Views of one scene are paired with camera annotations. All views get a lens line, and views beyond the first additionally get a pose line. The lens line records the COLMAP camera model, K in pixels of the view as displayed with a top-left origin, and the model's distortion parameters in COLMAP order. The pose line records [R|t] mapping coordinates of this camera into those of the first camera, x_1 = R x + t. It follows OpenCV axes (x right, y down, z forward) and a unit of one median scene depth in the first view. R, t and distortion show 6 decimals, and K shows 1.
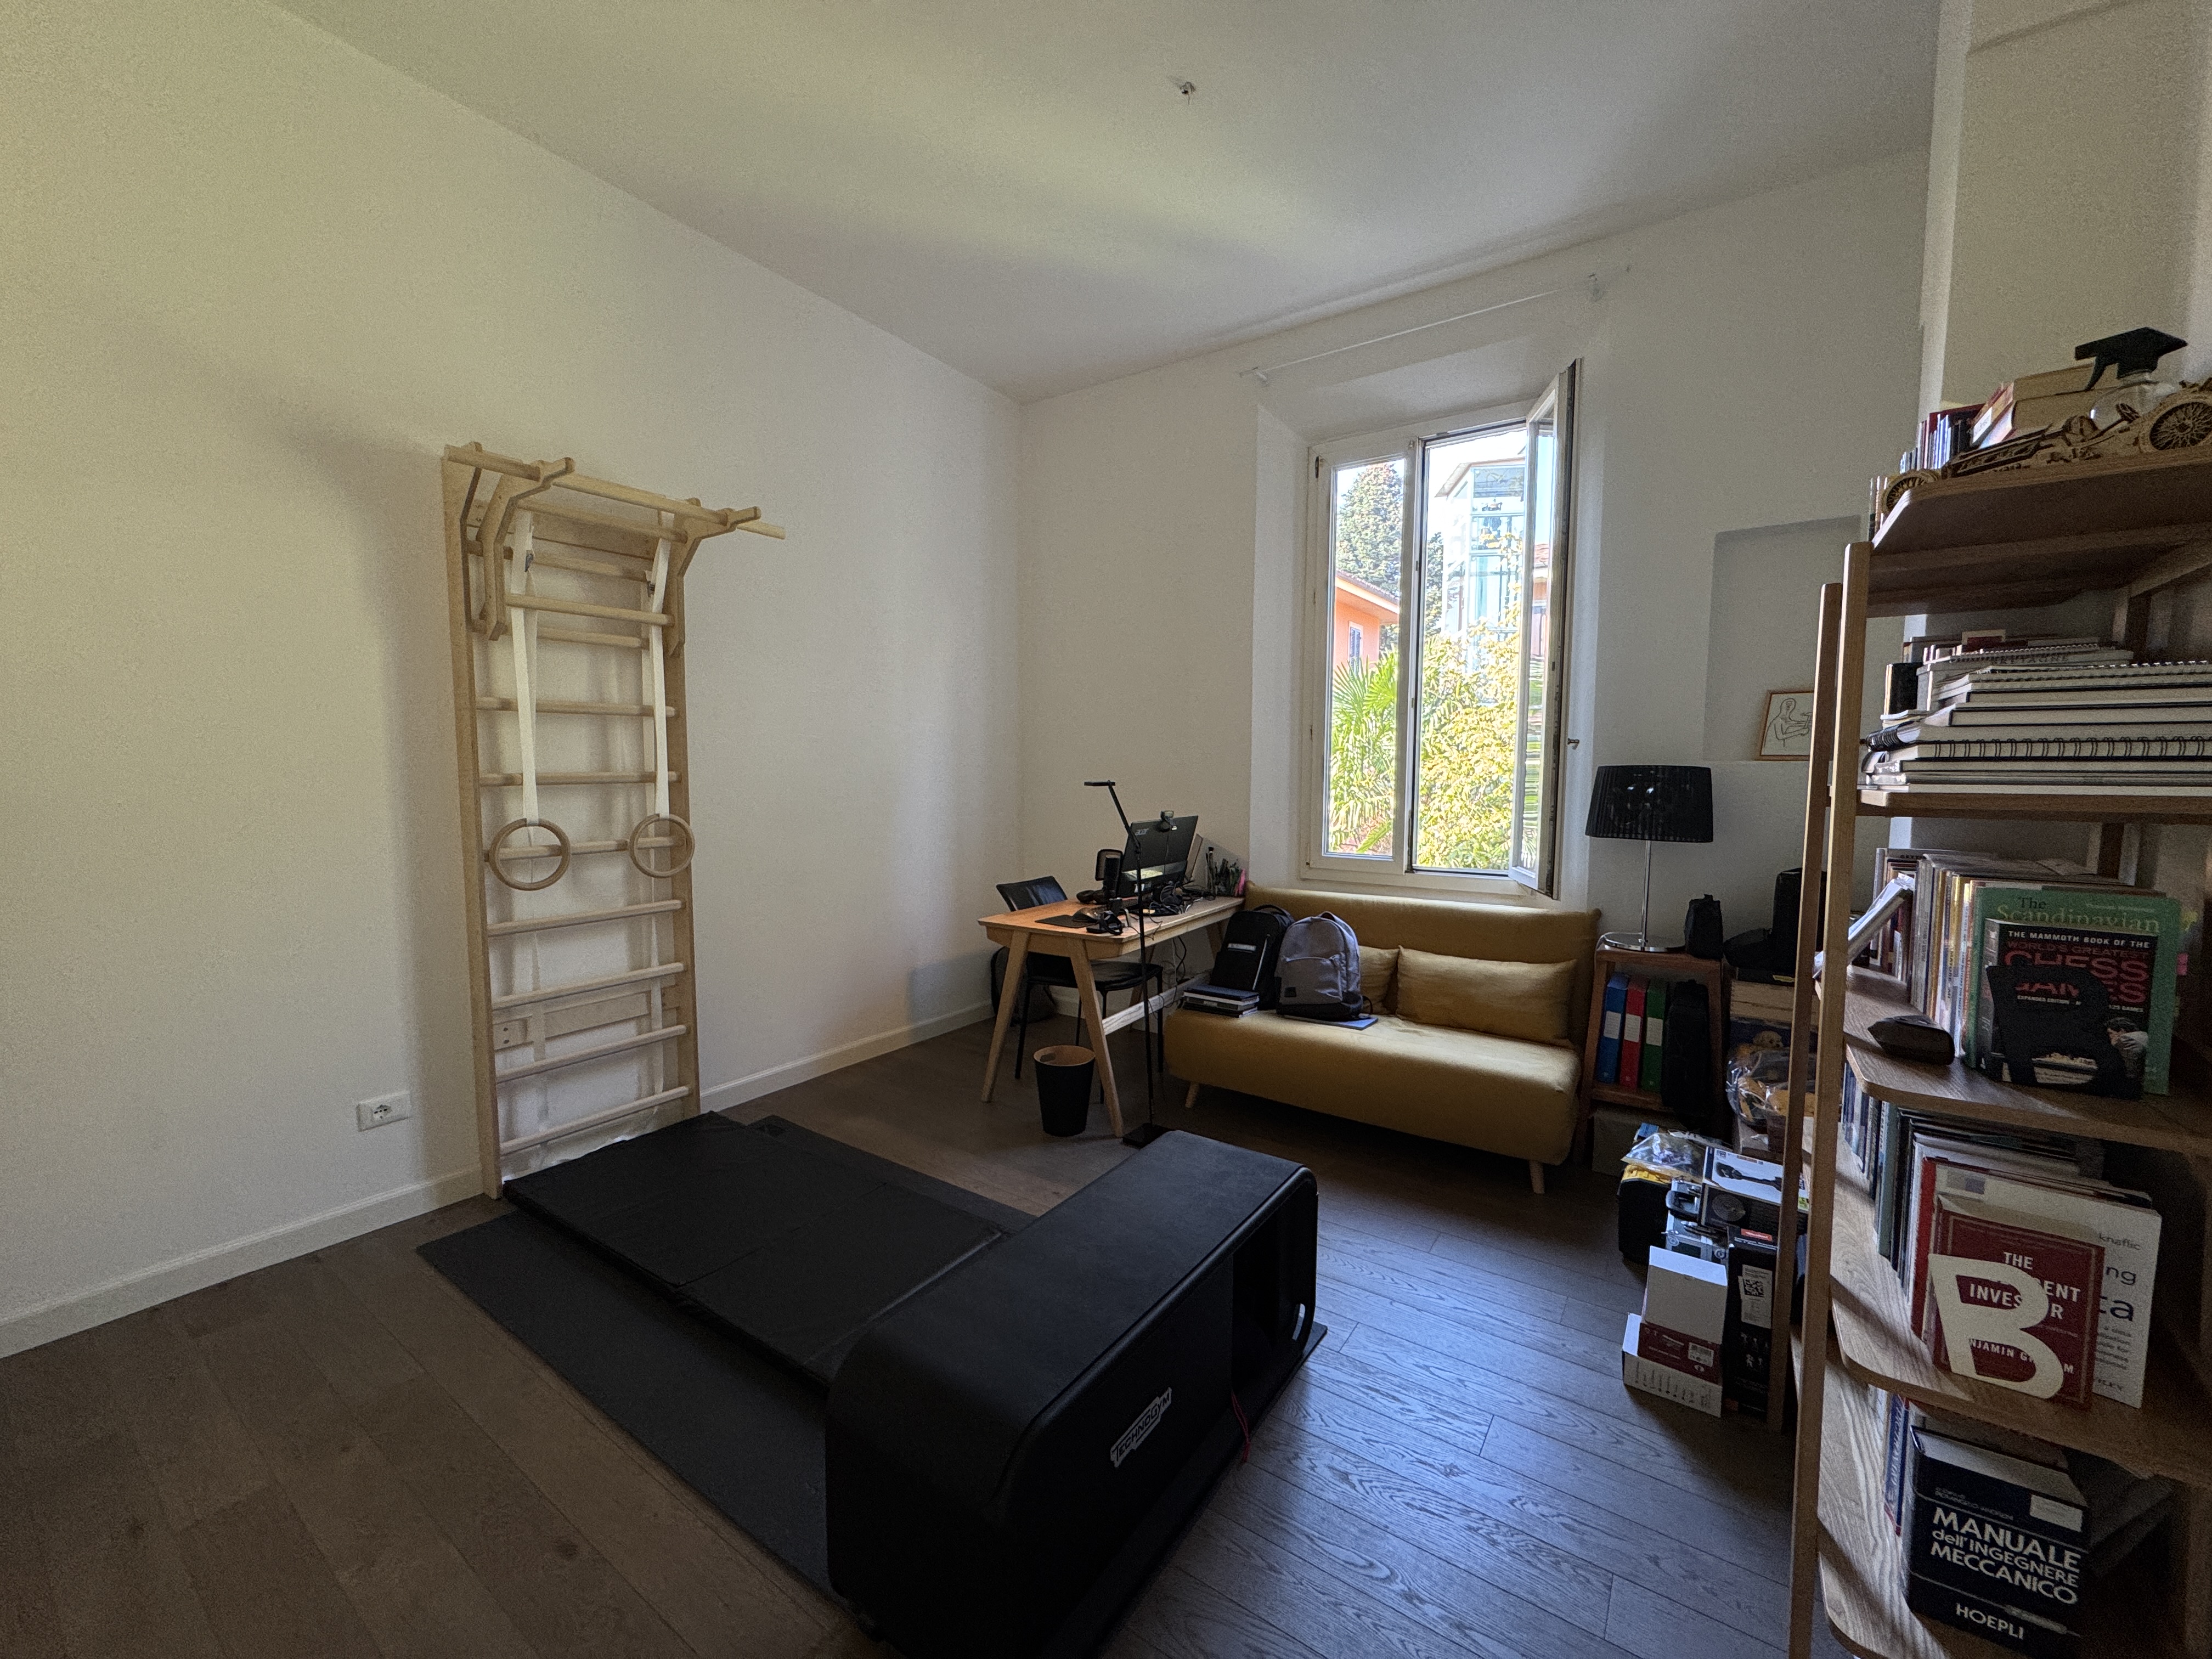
lens RADIAL K [[881.7, 0, 1100.0], [0, 881.7, 828.9], [0, 0, 1]] dist [-0.002305, 0.000083]
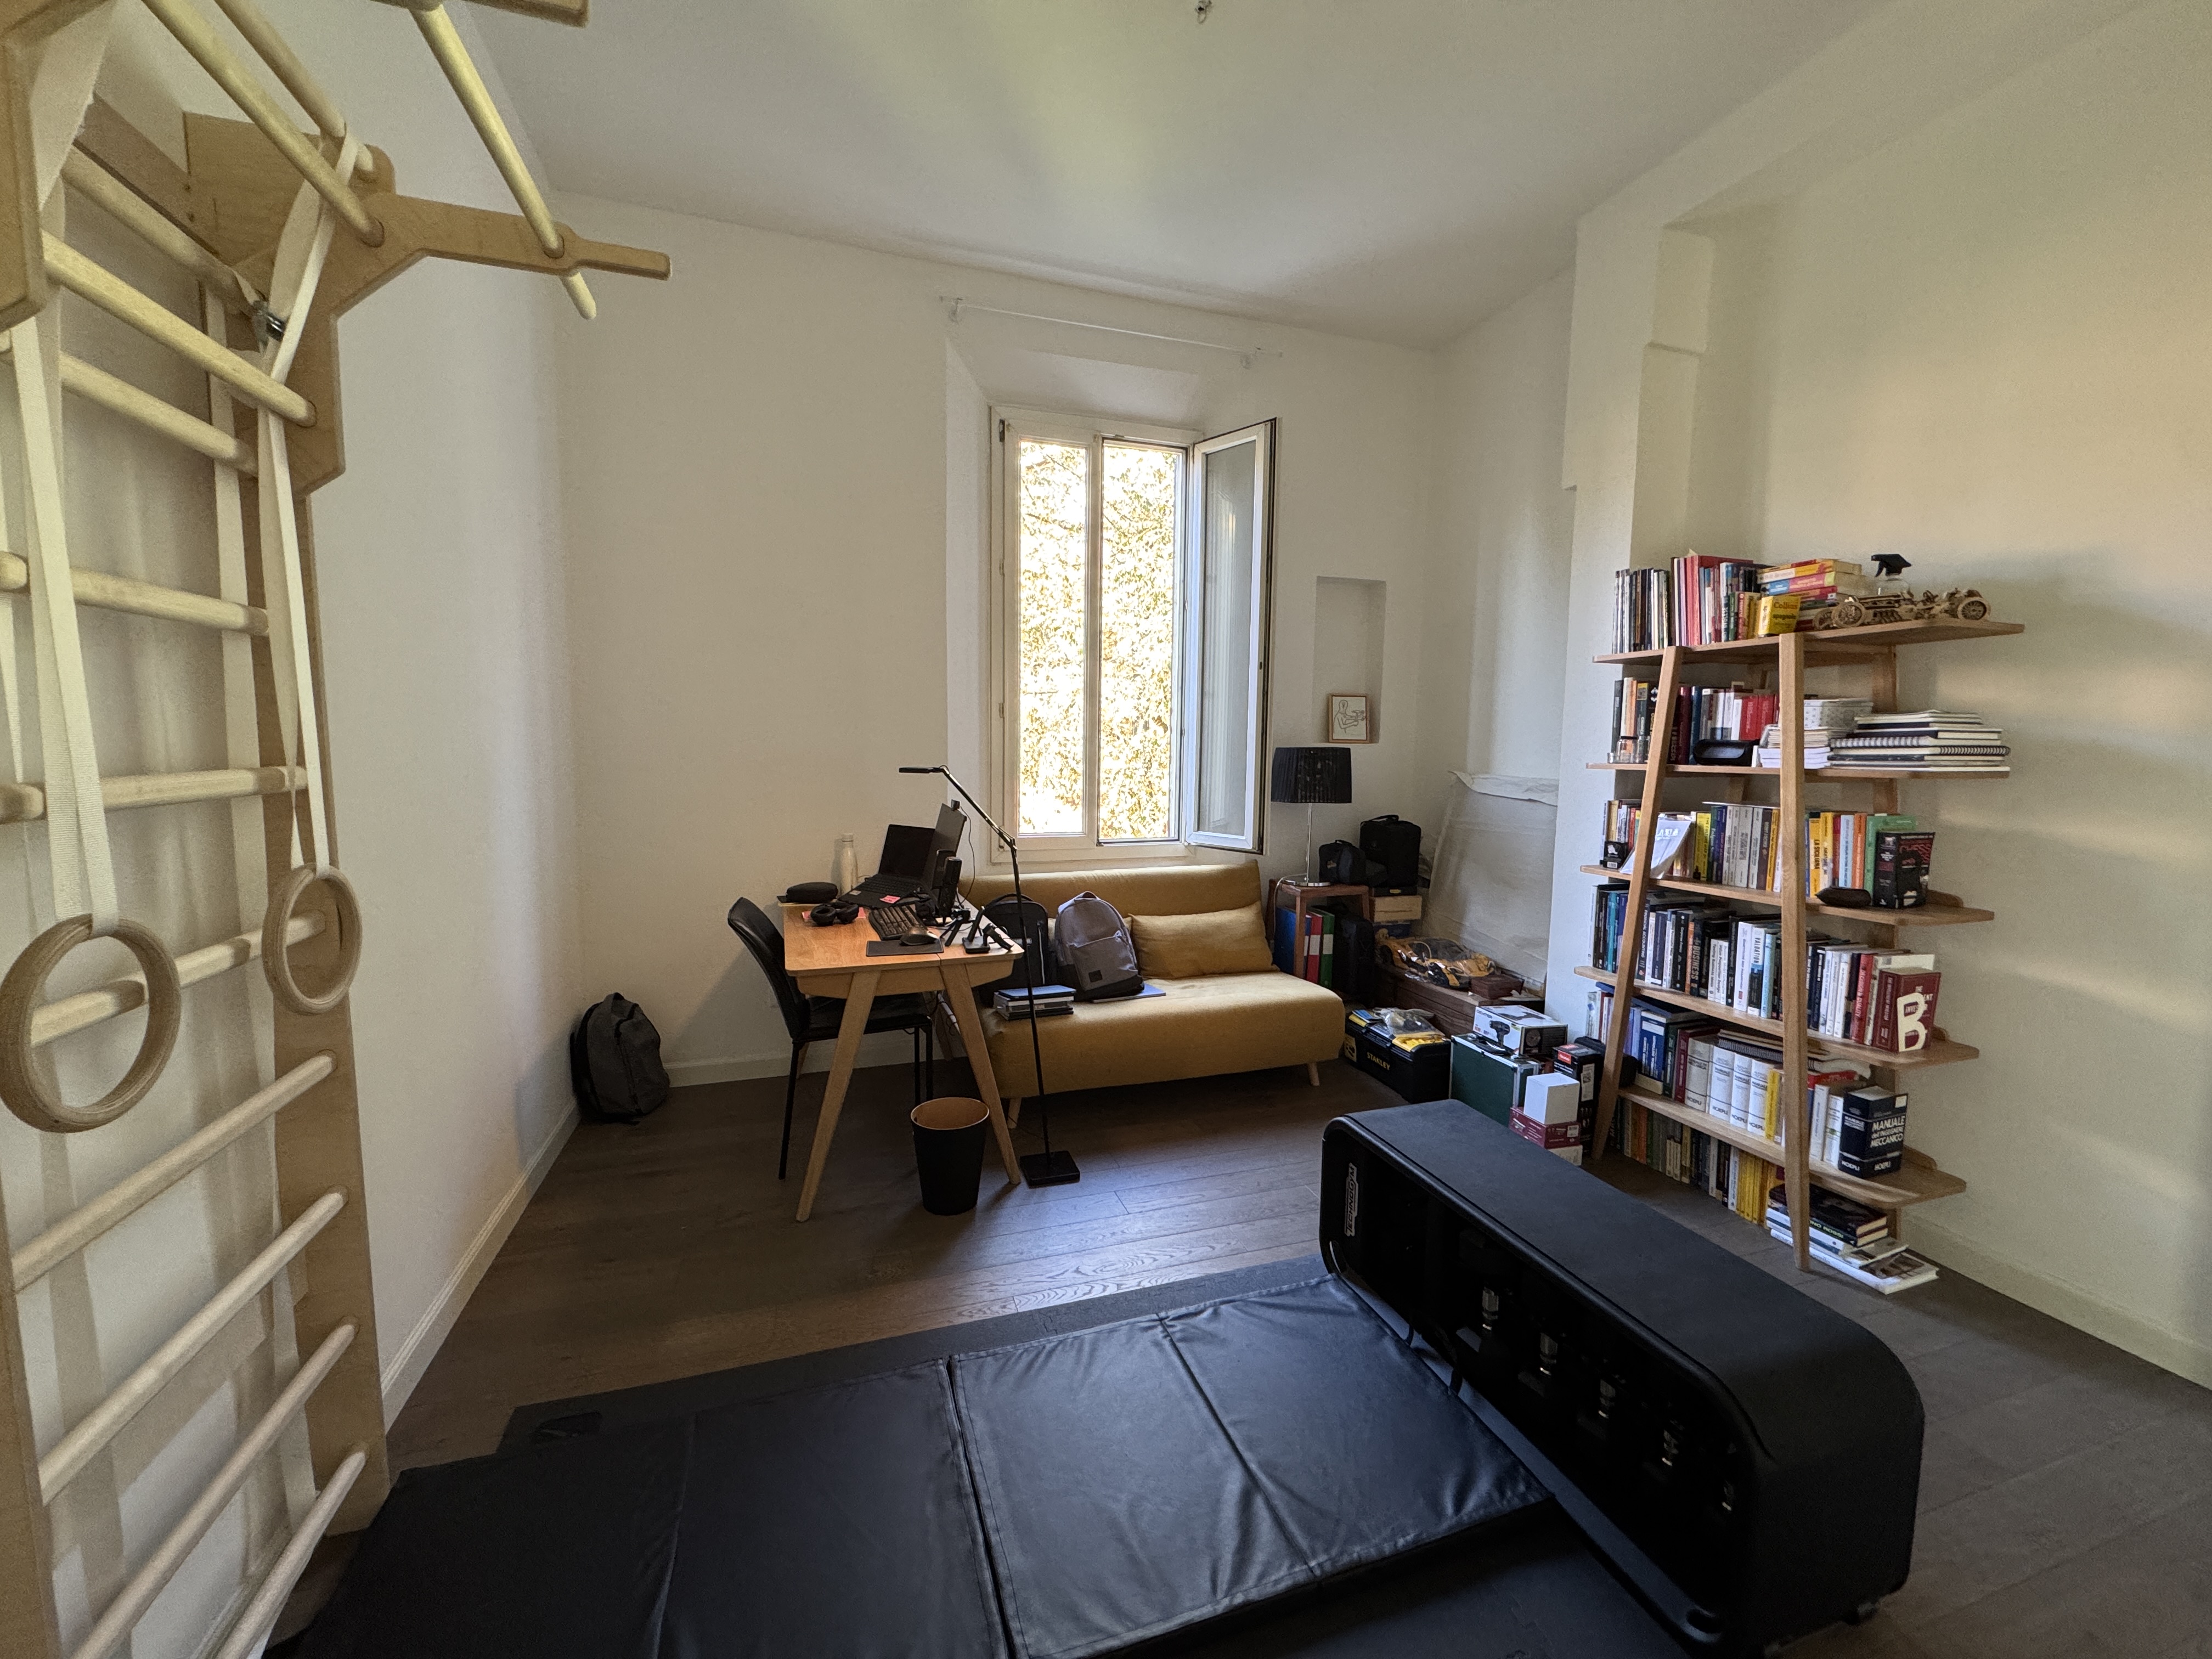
lens RADIAL K [[881.7, 0, 1108.7], [0, 881.7, 828.1], [0, 0, 1]] dist [-0.002305, 0.000083]
pose [[0.596482, -0.076032, 0.799017, -0.577934], [0.049699, 0.997092, 0.057780, -0.038771], [-0.801086, 0.005245, 0.598526, 0.413281]]
